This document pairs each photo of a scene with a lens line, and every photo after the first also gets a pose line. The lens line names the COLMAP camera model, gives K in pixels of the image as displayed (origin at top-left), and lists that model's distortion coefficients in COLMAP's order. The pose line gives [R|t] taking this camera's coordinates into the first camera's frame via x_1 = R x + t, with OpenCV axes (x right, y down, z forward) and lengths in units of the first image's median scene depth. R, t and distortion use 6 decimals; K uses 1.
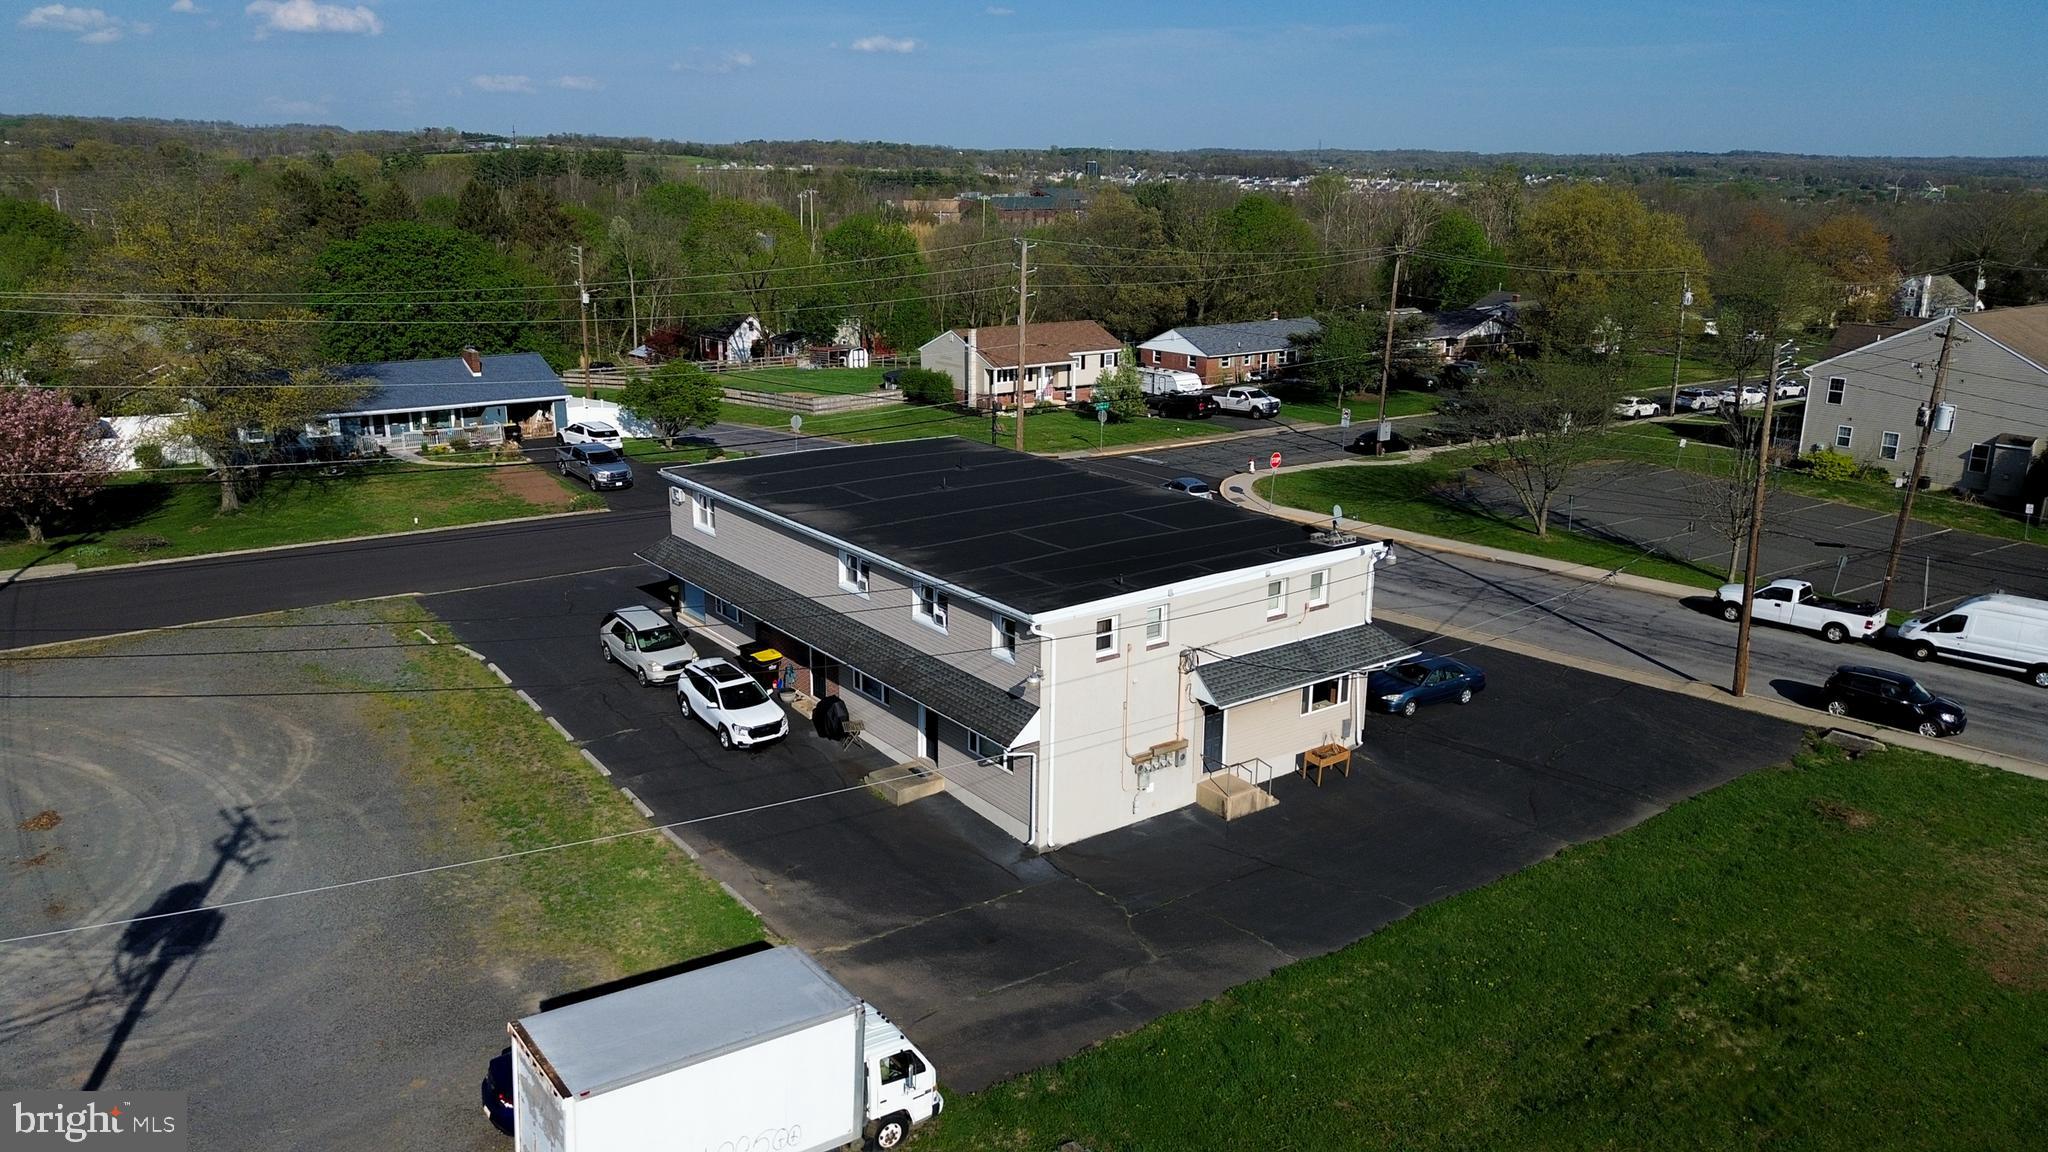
lens RADIAL K [[1438.6, 0, 1024.0], [0, 1438.6, 576.0], [0, 0, 1]] dist [0.083425, -0.083116]
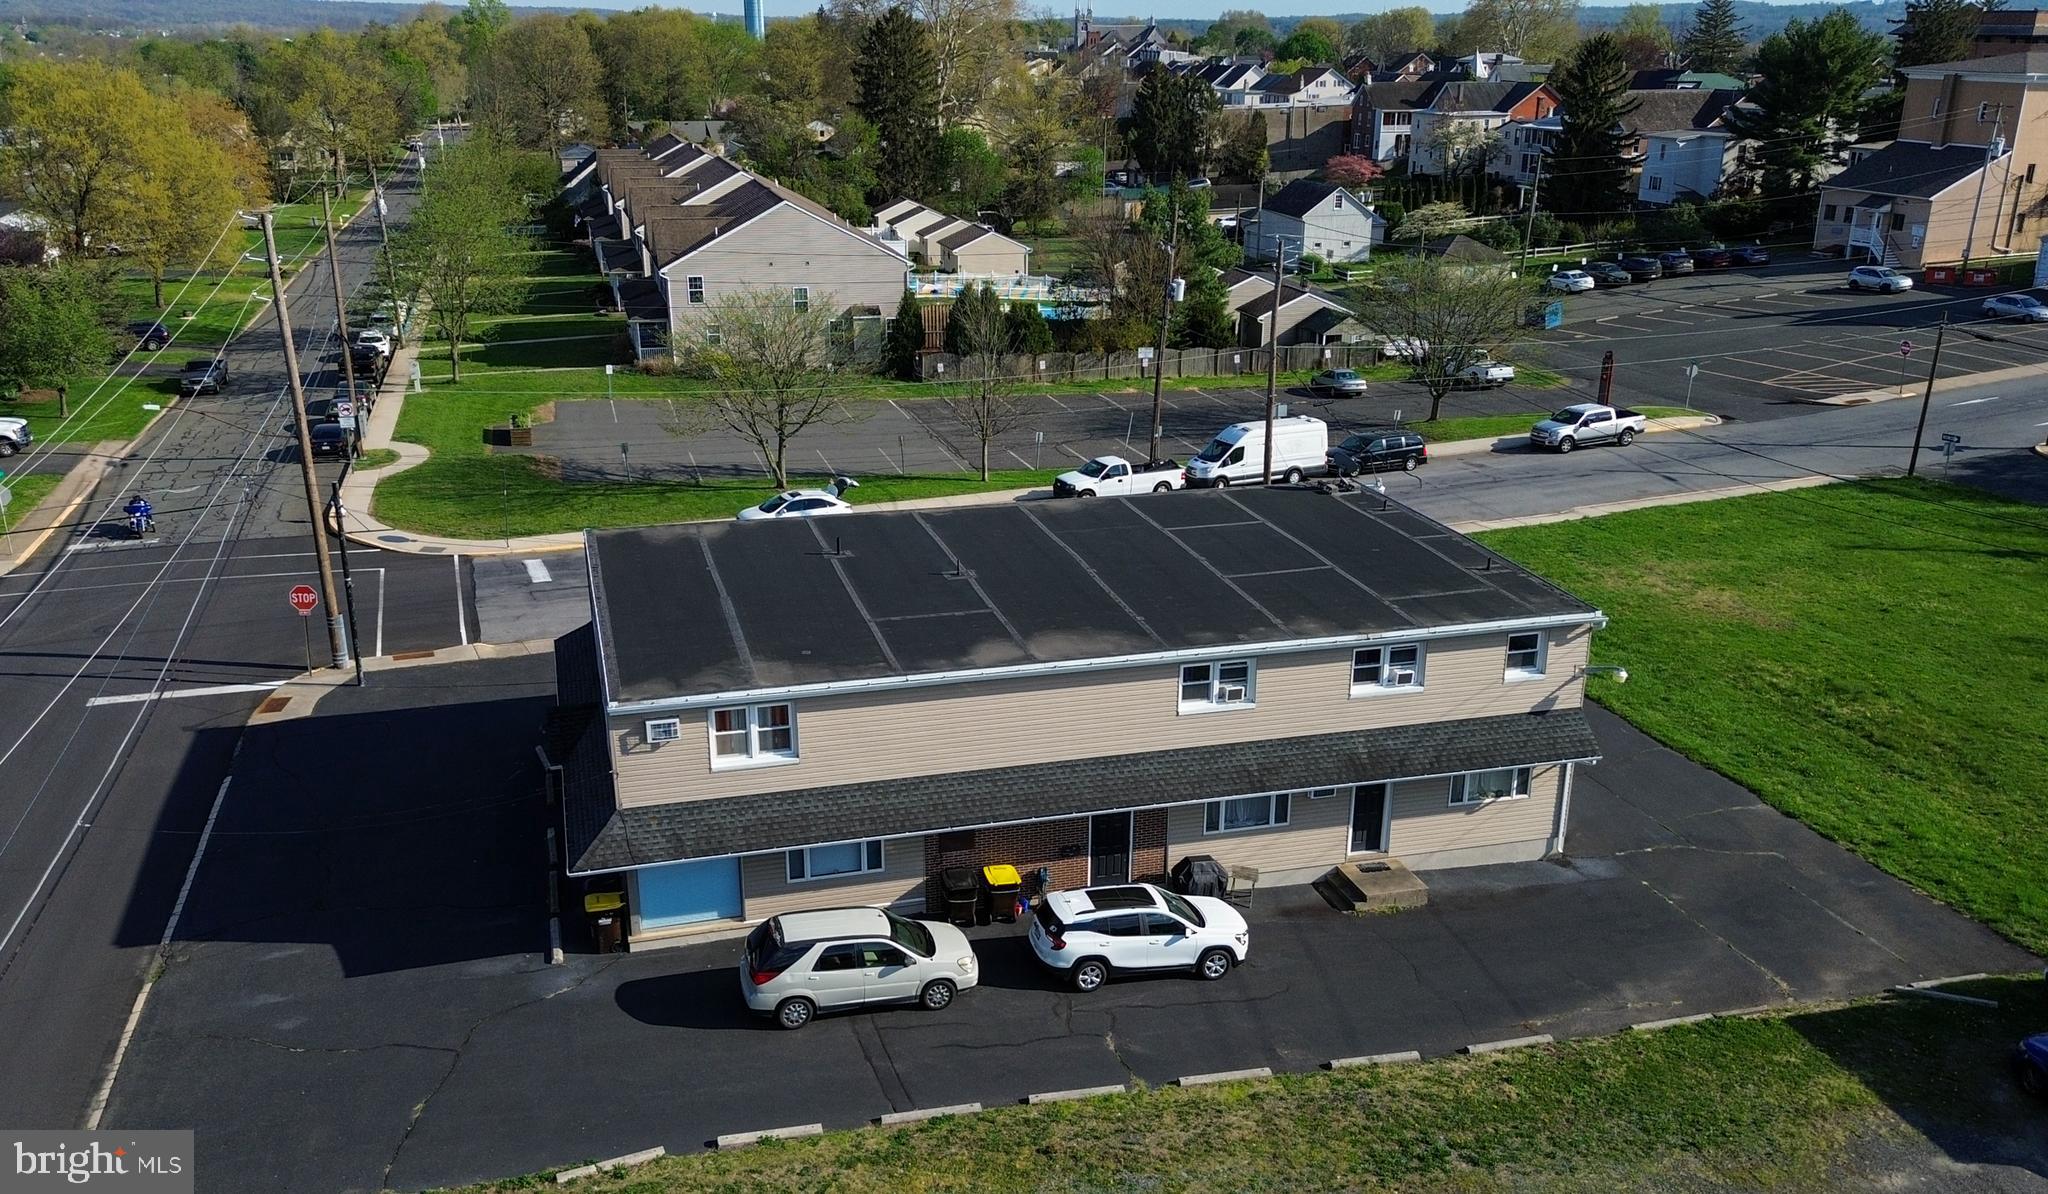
lens RADIAL K [[1709.9, 0, 1018.4], [0, 1709.9, 685.2], [0, 0, 1]] dist [0.061187, -0.045509]
pose [[0.363869, -0.338533, 0.867753, -0.740970], [0.246038, 0.933459, 0.260997, -0.206949], [-0.898368, 0.118532, 0.422949, 0.578967]]
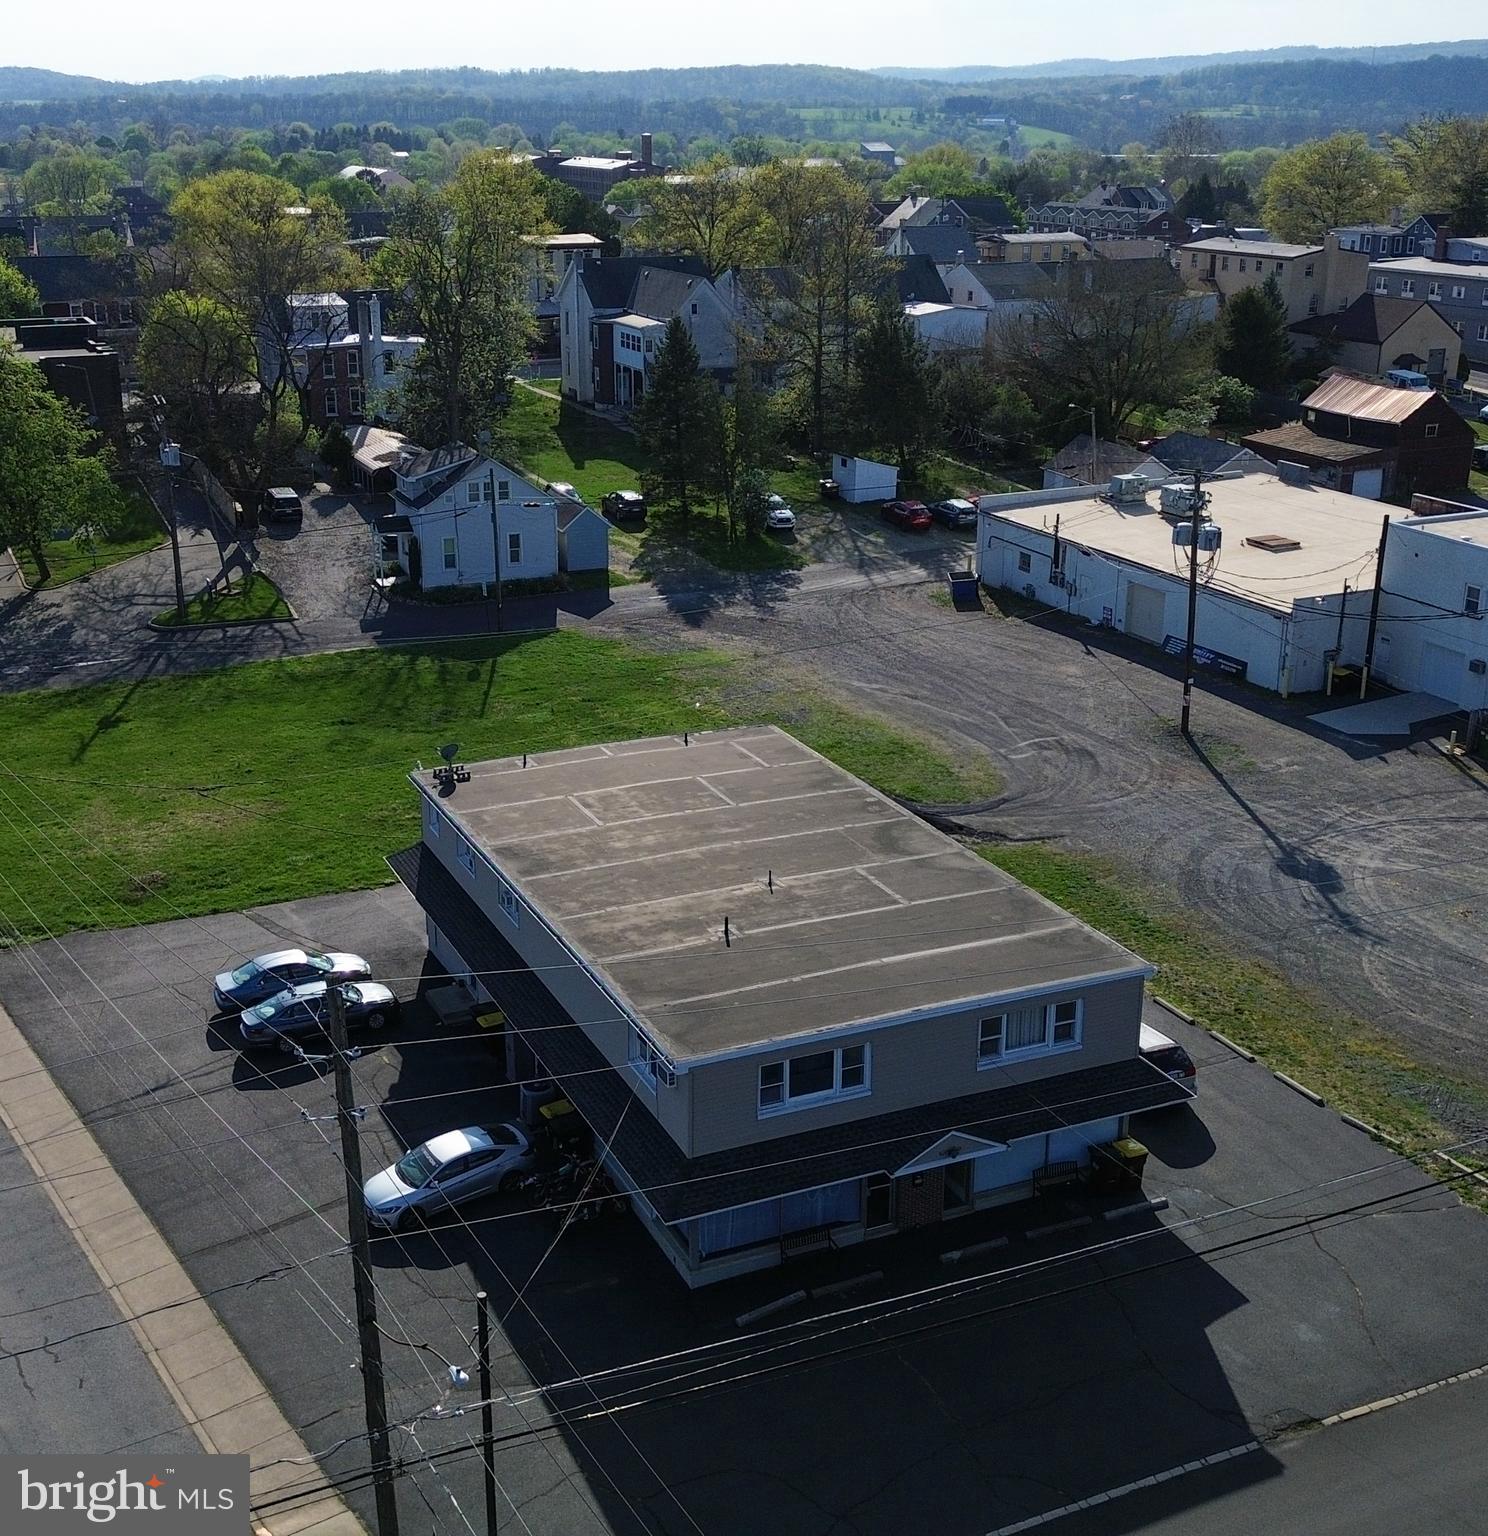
lens RADIAL K [[1913.8, 0, 715.3], [0, 1913.8, 772.5], [0, 0, 1]] dist [0.106622, -0.196714]
pose [[-0.976366, -0.075869, 0.202368, -0.218828], [0.051803, 0.826908, 0.559947, -0.665384], [-0.209822, 0.557196, -0.803434, 1.708864]]
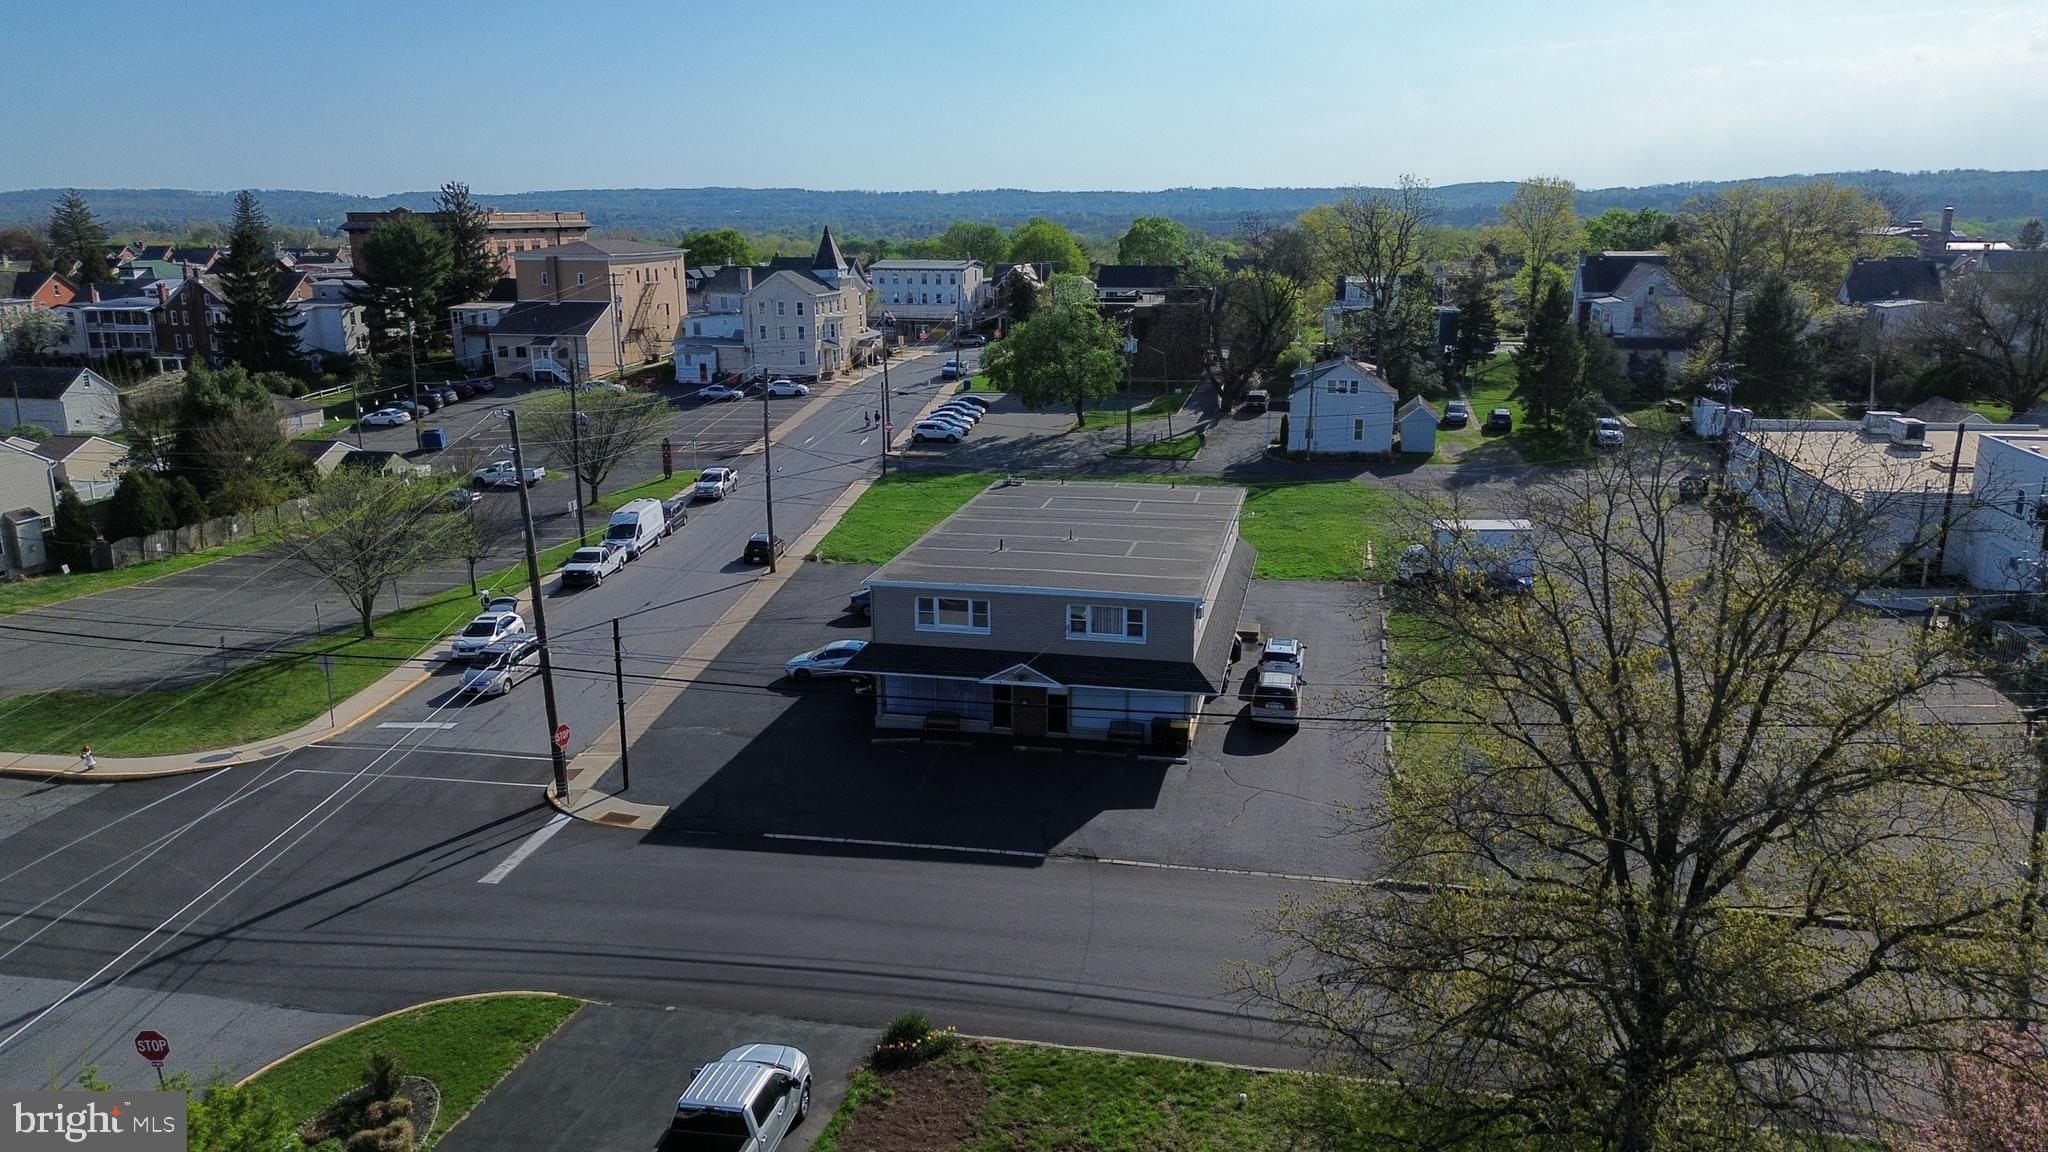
lens RADIAL K [[1438.6, 0, 1024.0], [0, 1438.6, 576.0], [0, 0, 1]] dist [0.083425, -0.083116]
pose [[-0.657721, -0.185994, 0.729938, -0.878083], [0.200765, 0.890699, 0.407859, -0.510097], [-0.726014, 0.414803, -0.548490, 1.609687]]
